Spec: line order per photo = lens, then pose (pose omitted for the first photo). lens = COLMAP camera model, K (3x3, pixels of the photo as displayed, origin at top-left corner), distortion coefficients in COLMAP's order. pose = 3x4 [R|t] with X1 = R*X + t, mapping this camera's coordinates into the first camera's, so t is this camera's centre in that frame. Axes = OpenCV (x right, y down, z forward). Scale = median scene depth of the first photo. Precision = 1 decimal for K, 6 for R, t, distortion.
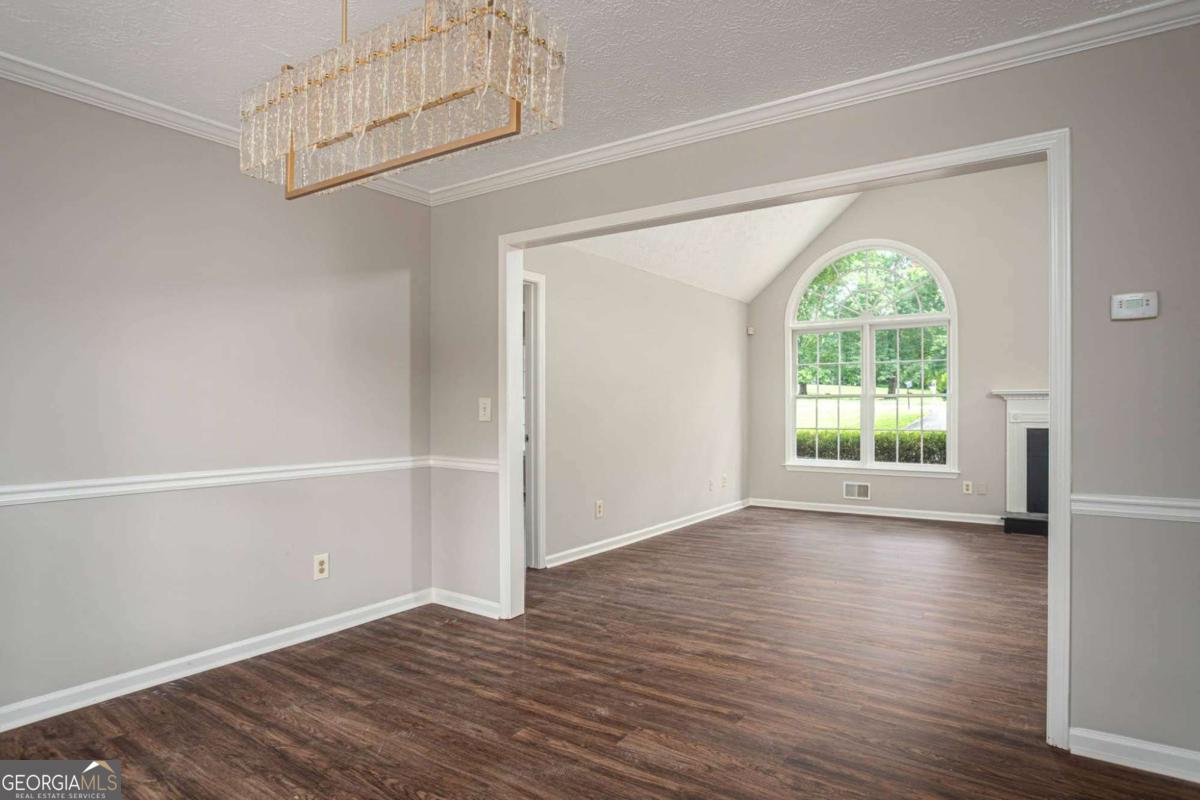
lens RADIAL K [[686.6, 0, 609.5], [0, 686.6, 402.8], [0, 0, 1]] dist [-0.001605, -0.000084]
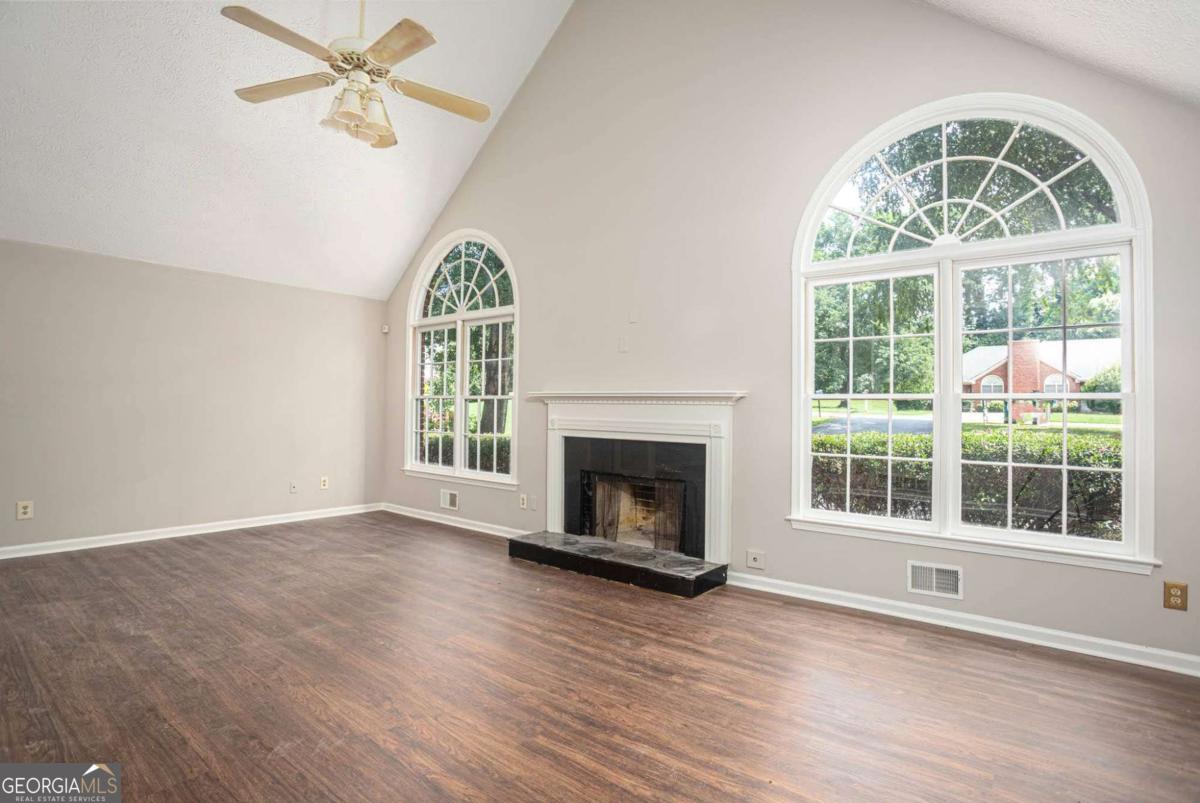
lens RADIAL K [[605.0, 0, 595.9], [0, 605.0, 401.1], [0, 0, 1]] dist [-0.035877, 0.005592]
pose [[0.996346, 0.019775, -0.083094, 0.665965], [-0.020393, 0.999770, -0.006597, -0.003549], [0.082944, 0.008268, 0.996520, 0.220276]]
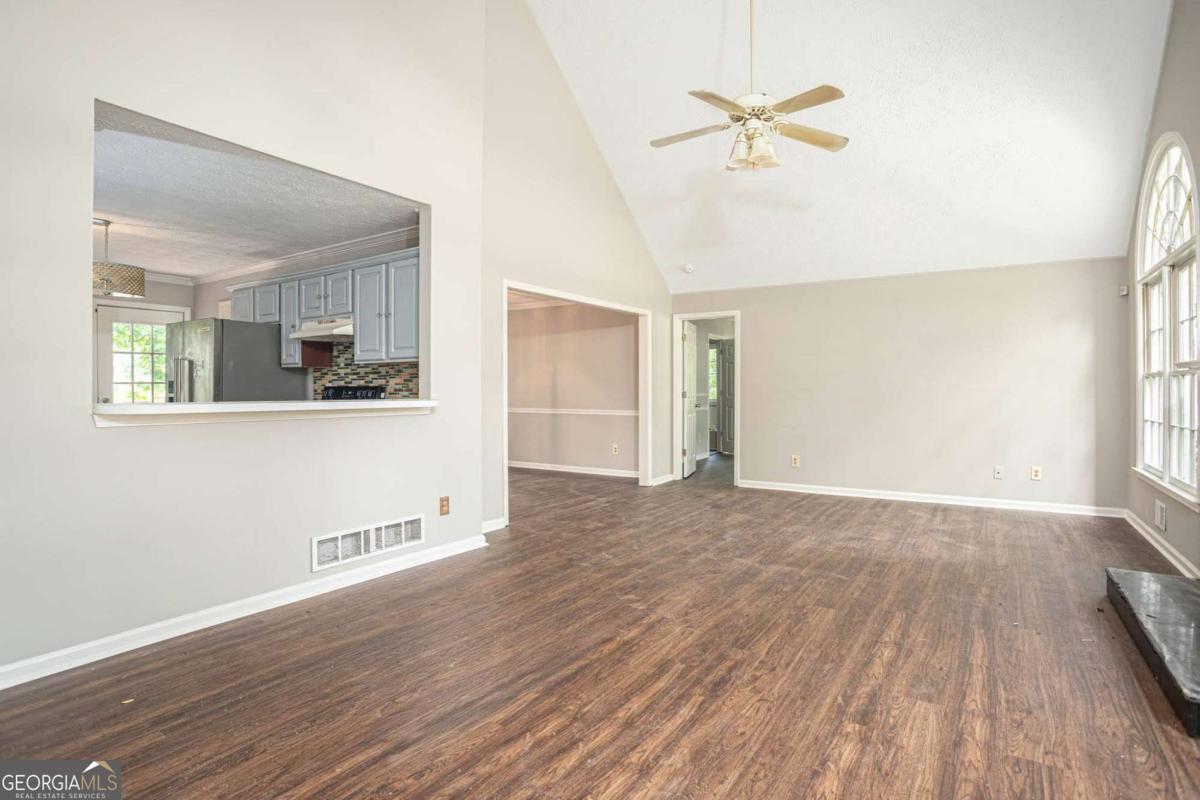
lens RADIAL K [[605.0, 0, 601.8], [0, 605.0, 402.8], [0, 0, 1]] dist [-0.035877, 0.005592]
pose [[0.033985, 0.032749, -0.998886, 0.974485], [0.009018, 0.999412, 0.033073, -0.007541], [0.999382, -0.010132, 0.033670, 0.461660]]
